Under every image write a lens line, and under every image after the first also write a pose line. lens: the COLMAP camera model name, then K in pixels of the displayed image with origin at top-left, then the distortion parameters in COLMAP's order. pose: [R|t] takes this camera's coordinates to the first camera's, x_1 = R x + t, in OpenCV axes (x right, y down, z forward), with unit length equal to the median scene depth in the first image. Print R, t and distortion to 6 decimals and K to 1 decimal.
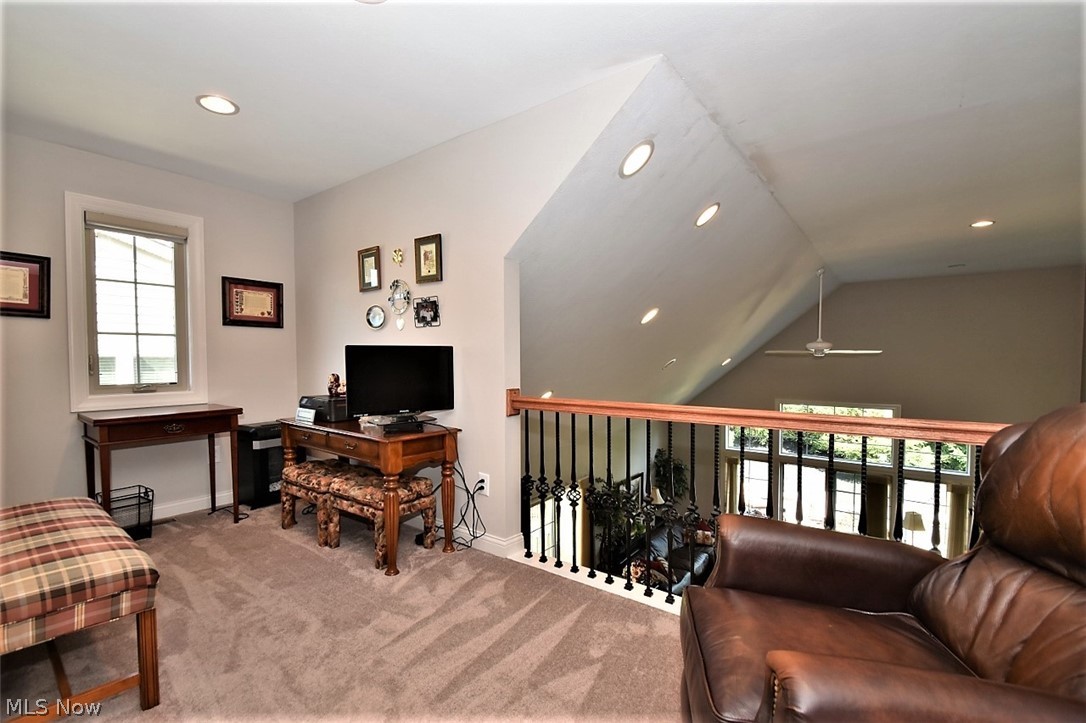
lens RADIAL K [[473.7, 0, 523.3], [0, 473.7, 376.6], [0, 0, 1]] dist [0.002138, -0.008387]
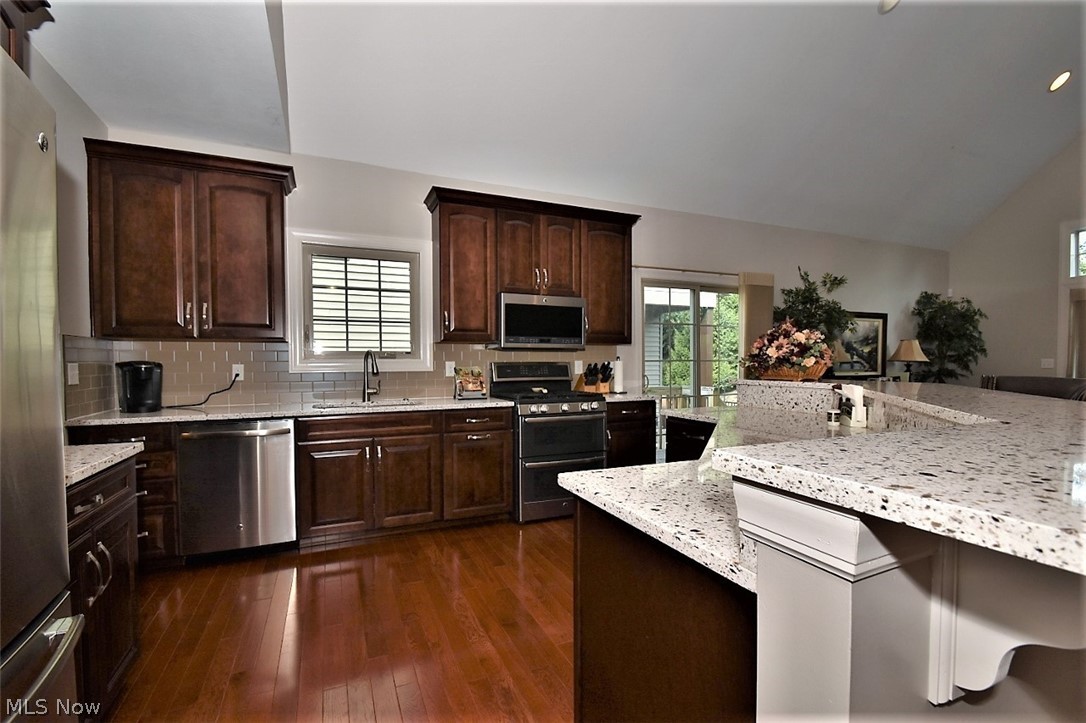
lens RADIAL K [[473.7, 0, 534.2], [0, 473.7, 370.0], [0, 0, 1]] dist [0.002138, -0.008387]
pose [[0.876535, 0.015047, -0.481103, 0.159245], [-0.022900, 0.999683, -0.010457, 0.323091], [0.480793, 0.020184, 0.876602, 0.242967]]
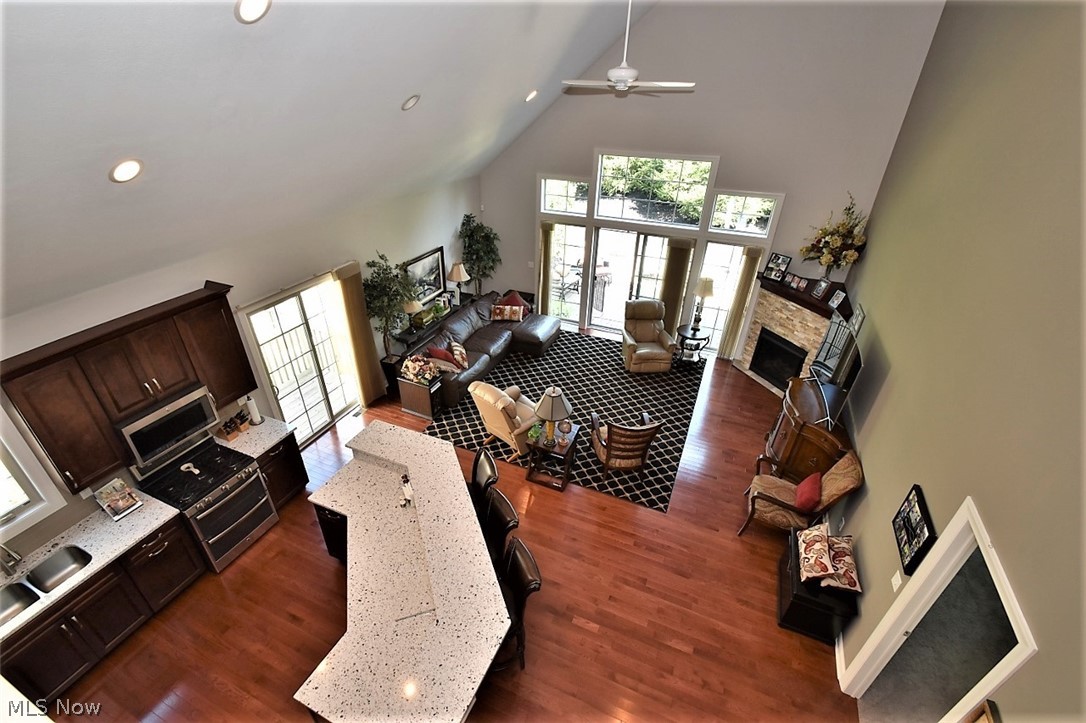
lens RADIAL K [[473.7, 0, 525.5], [0, 473.7, 370.6], [0, 0, 1]] dist [0.002138, -0.008387]
pose [[0.970829, -0.113201, 0.211370, 0.210787], [-0.002391, 0.876923, 0.480624, -0.010785], [-0.239762, -0.467109, 0.851072, 0.154765]]
